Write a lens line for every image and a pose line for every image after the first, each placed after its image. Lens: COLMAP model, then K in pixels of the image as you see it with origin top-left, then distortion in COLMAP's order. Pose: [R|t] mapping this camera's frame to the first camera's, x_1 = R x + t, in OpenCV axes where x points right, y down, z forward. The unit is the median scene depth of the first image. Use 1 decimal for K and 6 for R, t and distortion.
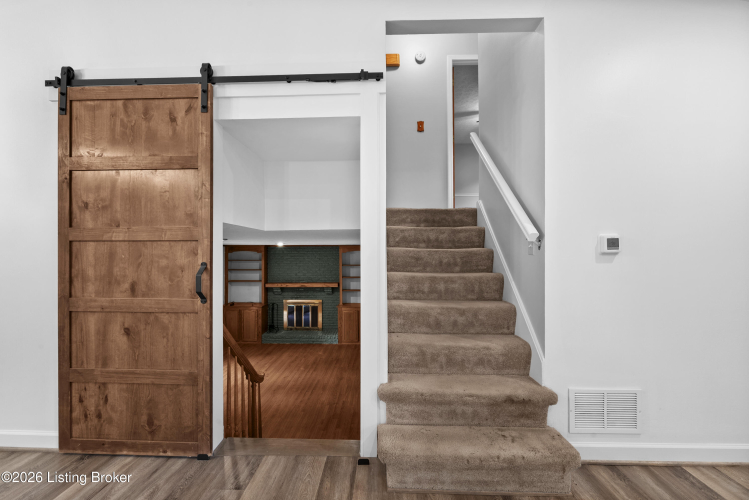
lens RADIAL K [[341.7, 0, 369.8], [0, 341.7, 248.8], [0, 0, 1]] dist [-0.002142, -0.002324]
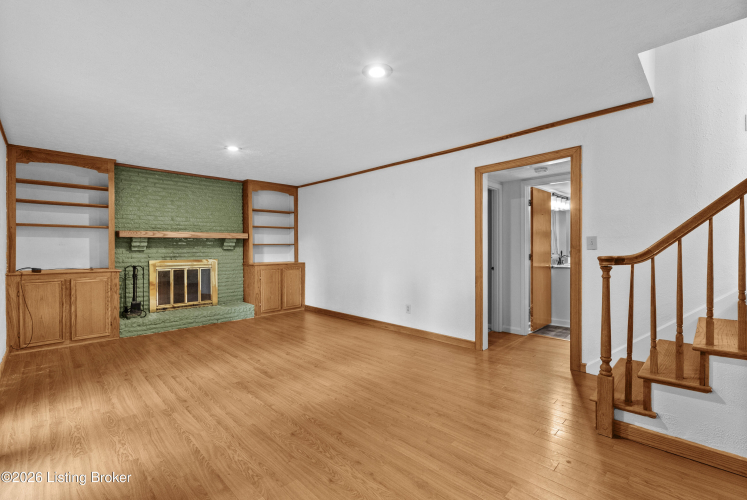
lens RADIAL K [[340.8, 0, 371.5], [0, 340.8, 251.3], [0, 0, 1]] dist [-0.002142, -0.002324]
pose [[0.689281, -0.010641, 0.724416, -0.416043], [0.003958, 0.999933, 0.010922, 0.129901], [-0.724483, -0.004661, 0.689277, 0.328072]]
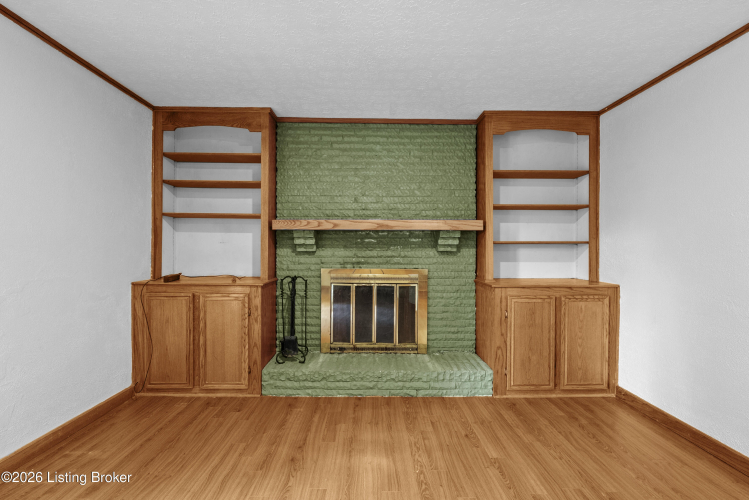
lens RADIAL K [[341.7, 0, 369.0], [0, 341.7, 248.5], [0, 0, 1]] dist [-0.002142, -0.002324]
pose [[0.998978, 0.006001, 0.044807, -0.220460], [-0.005880, 0.999979, -0.002820, 0.130555], [-0.044823, 0.002554, 0.998992, 0.644223]]
